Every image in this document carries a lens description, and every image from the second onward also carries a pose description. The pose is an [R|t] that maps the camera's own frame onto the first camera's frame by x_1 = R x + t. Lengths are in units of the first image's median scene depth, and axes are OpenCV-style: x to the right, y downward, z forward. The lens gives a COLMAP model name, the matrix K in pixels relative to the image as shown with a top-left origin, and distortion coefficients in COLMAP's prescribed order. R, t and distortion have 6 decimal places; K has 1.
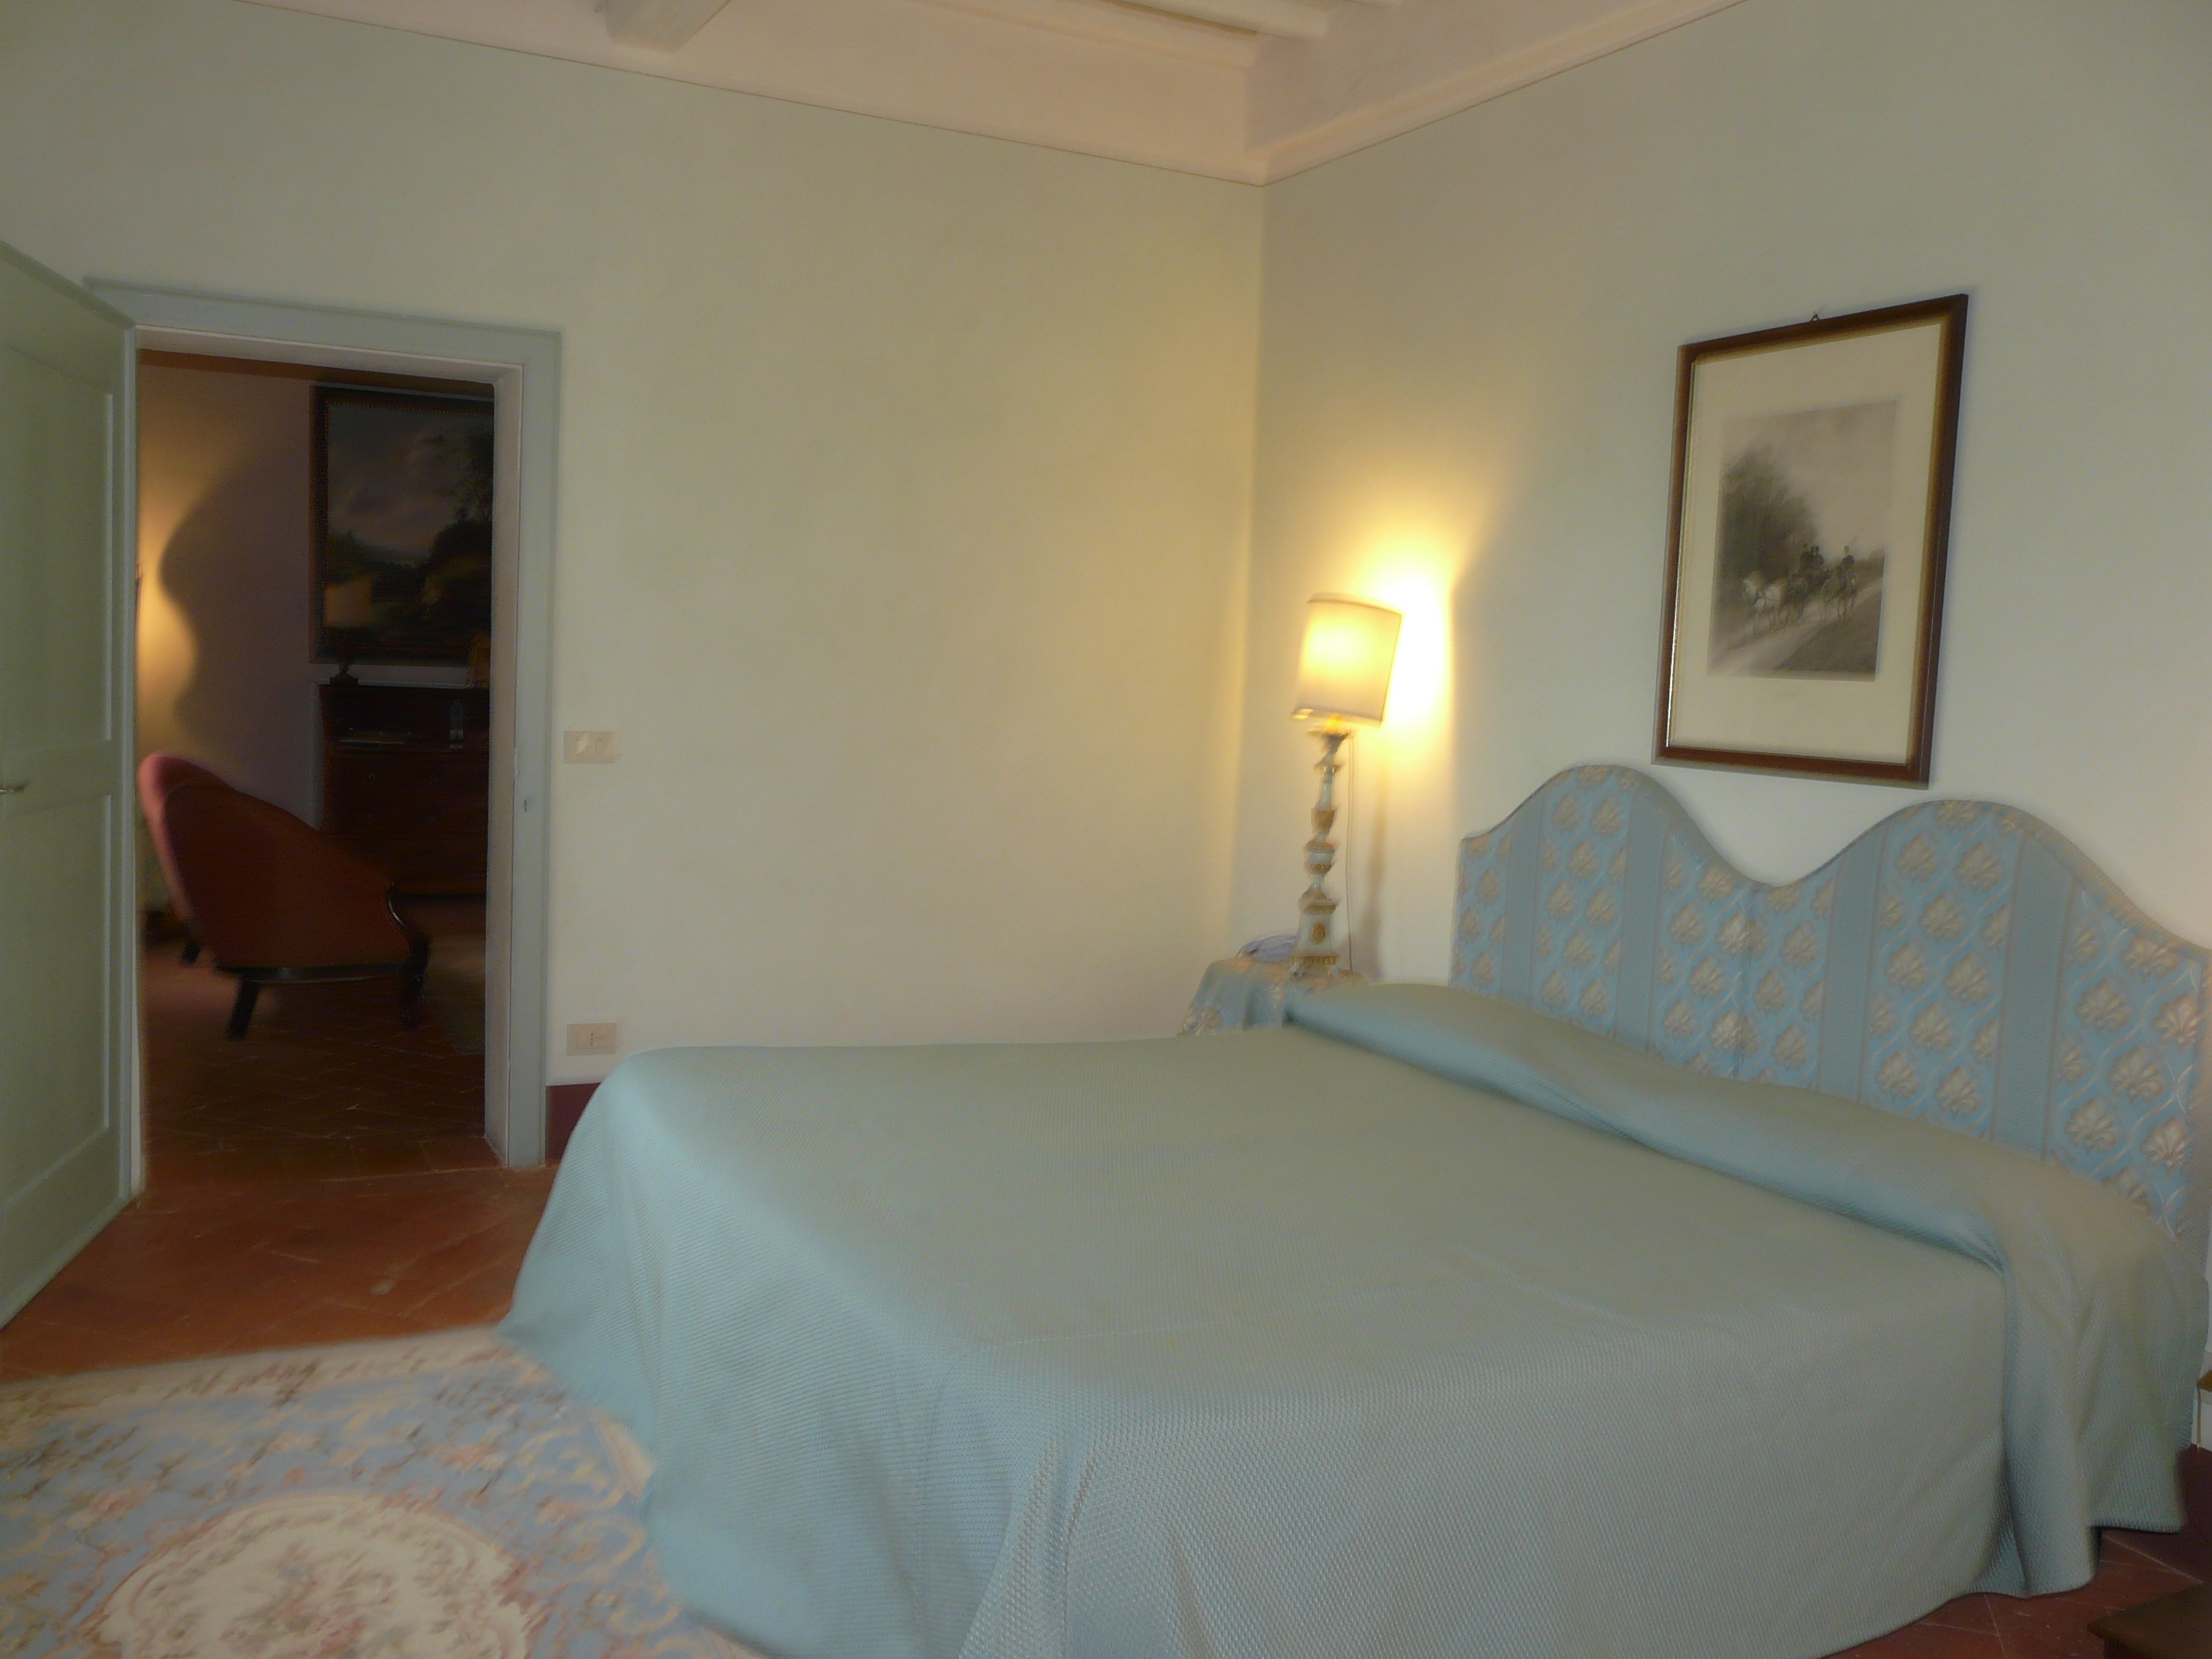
lens RADIAL K [[1814.4, 0, 1097.5], [0, 1814.4, 829.8], [0, 0, 1]] dist [-0.091395, 0.113833]
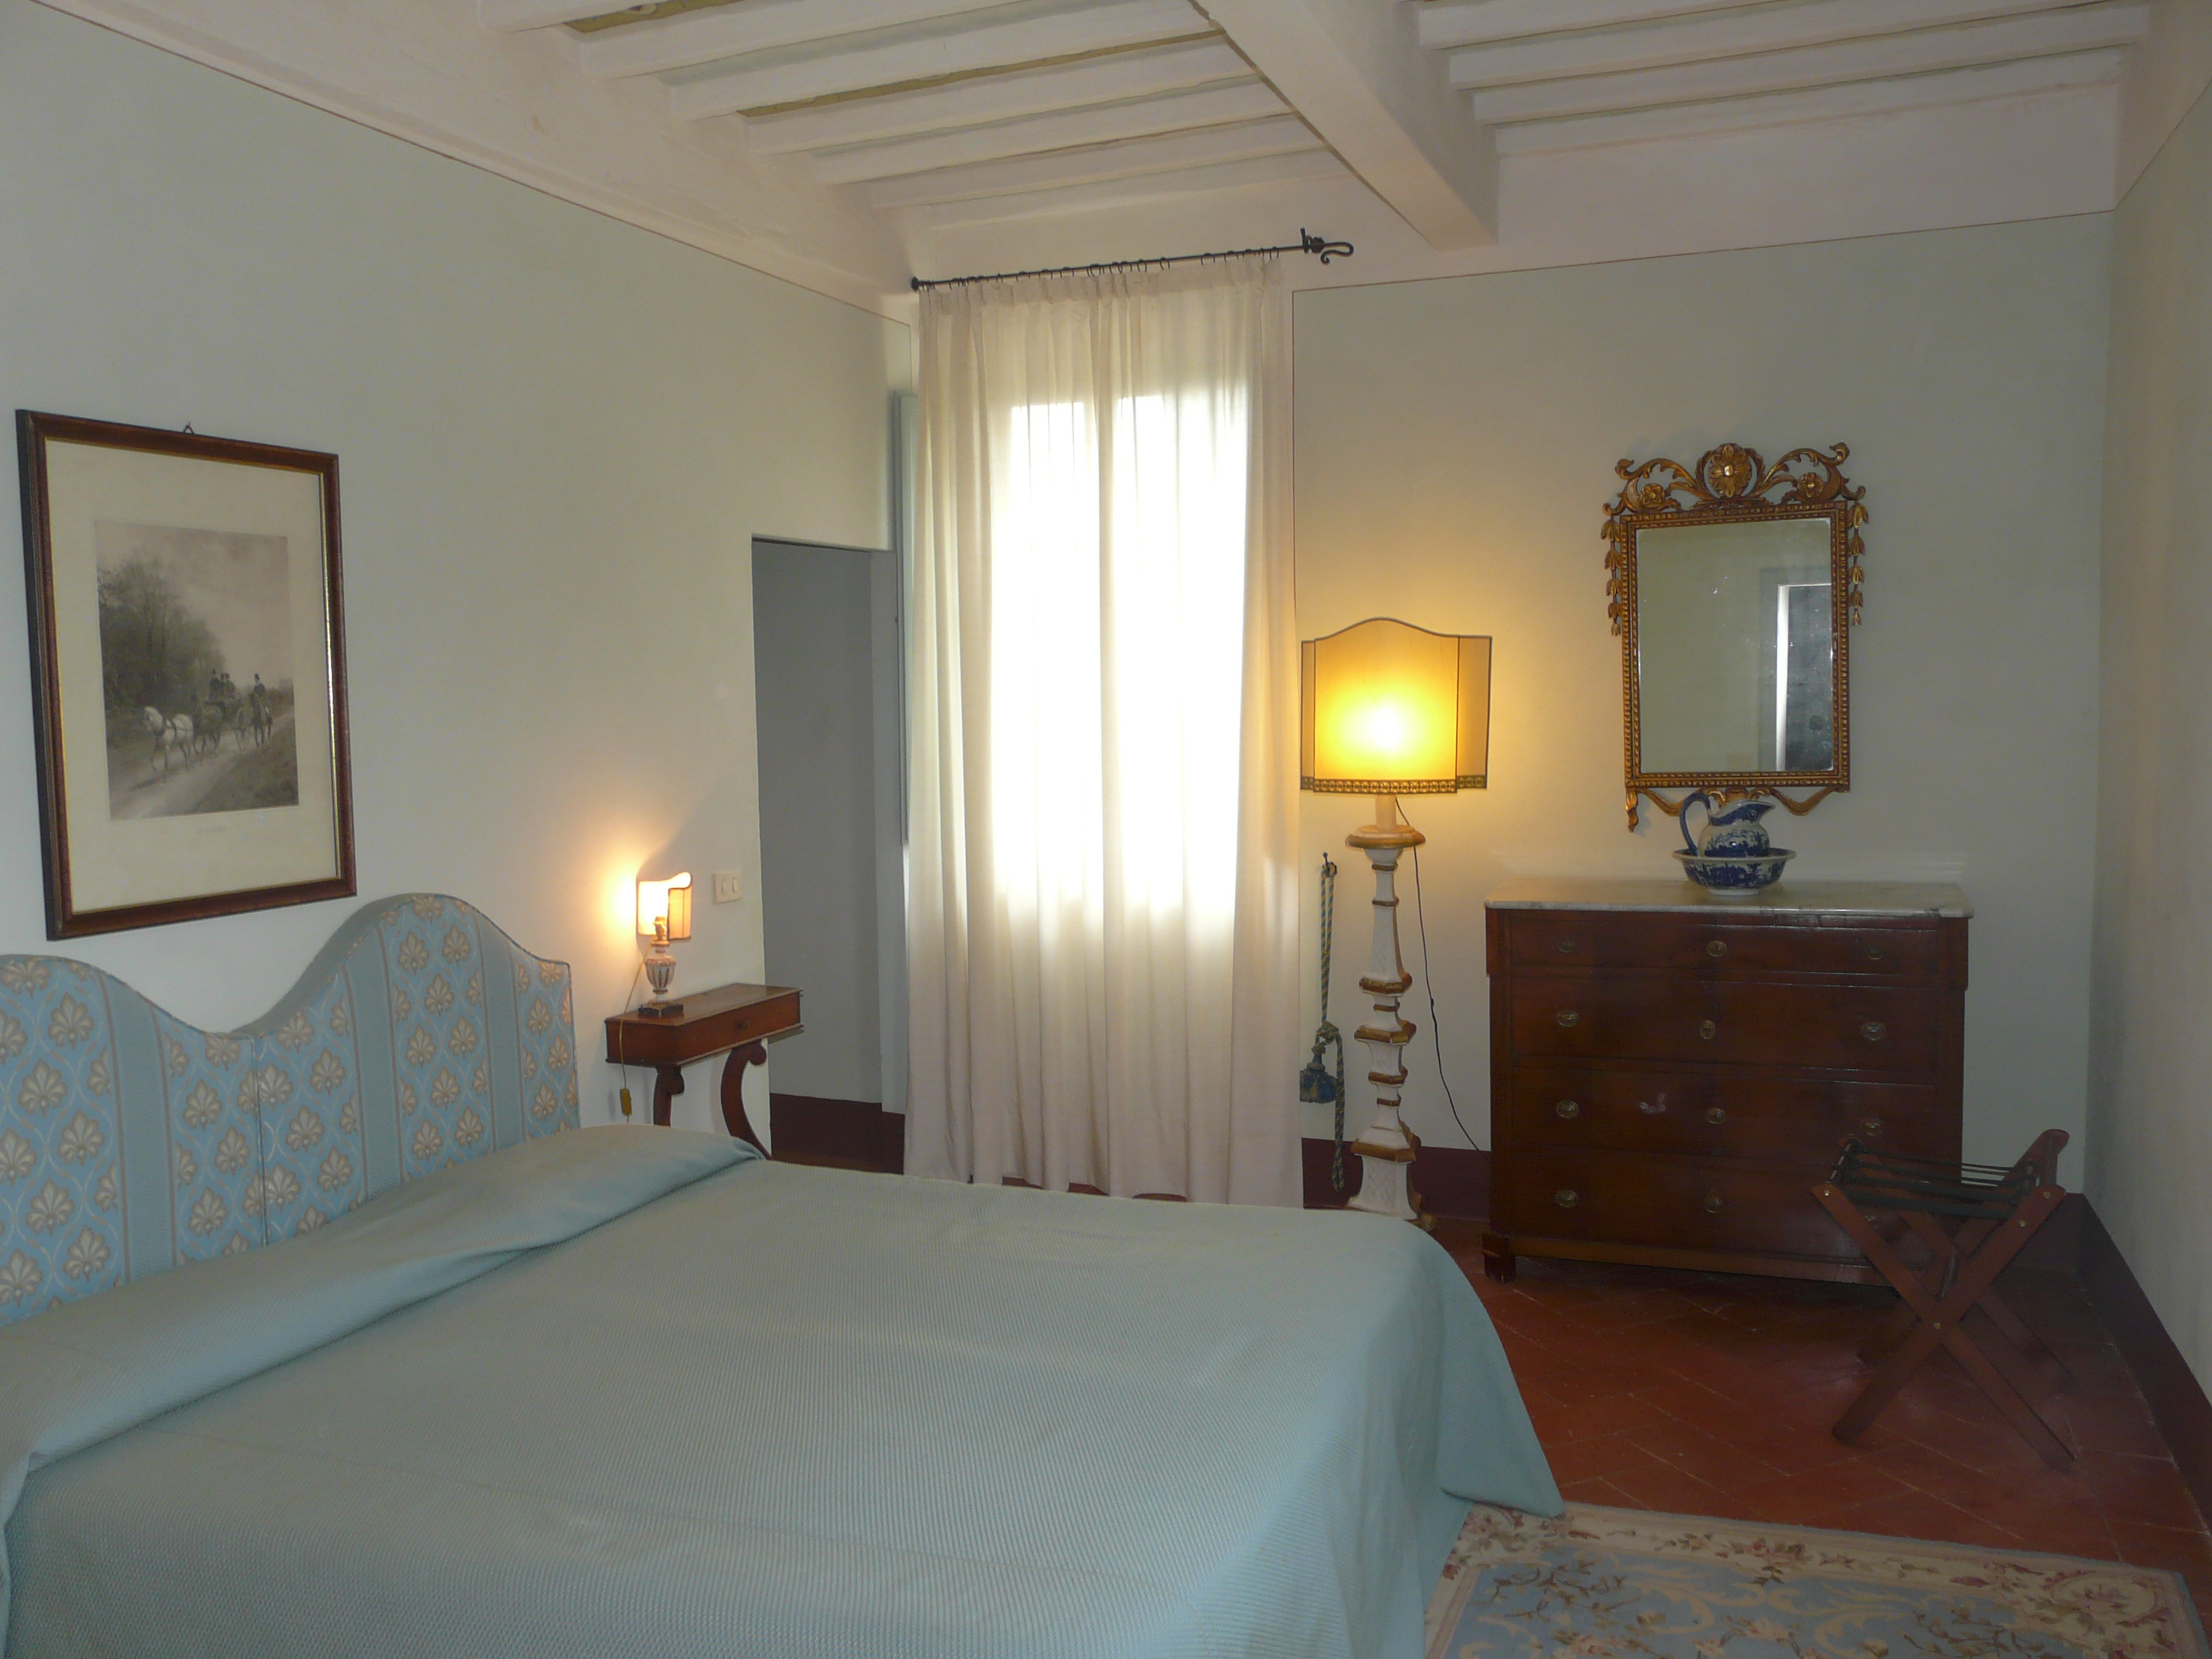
lens RADIAL K [[1814.4, 0, 1097.5], [0, 1814.4, 829.8], [0, 0, 1]] dist [-0.091395, 0.113833]
pose [[-0.669946, -0.082396, 0.737823, -0.602206], [0.061796, 0.984184, 0.166019, -0.199912], [-0.739834, 0.156818, -0.654258, 1.253717]]
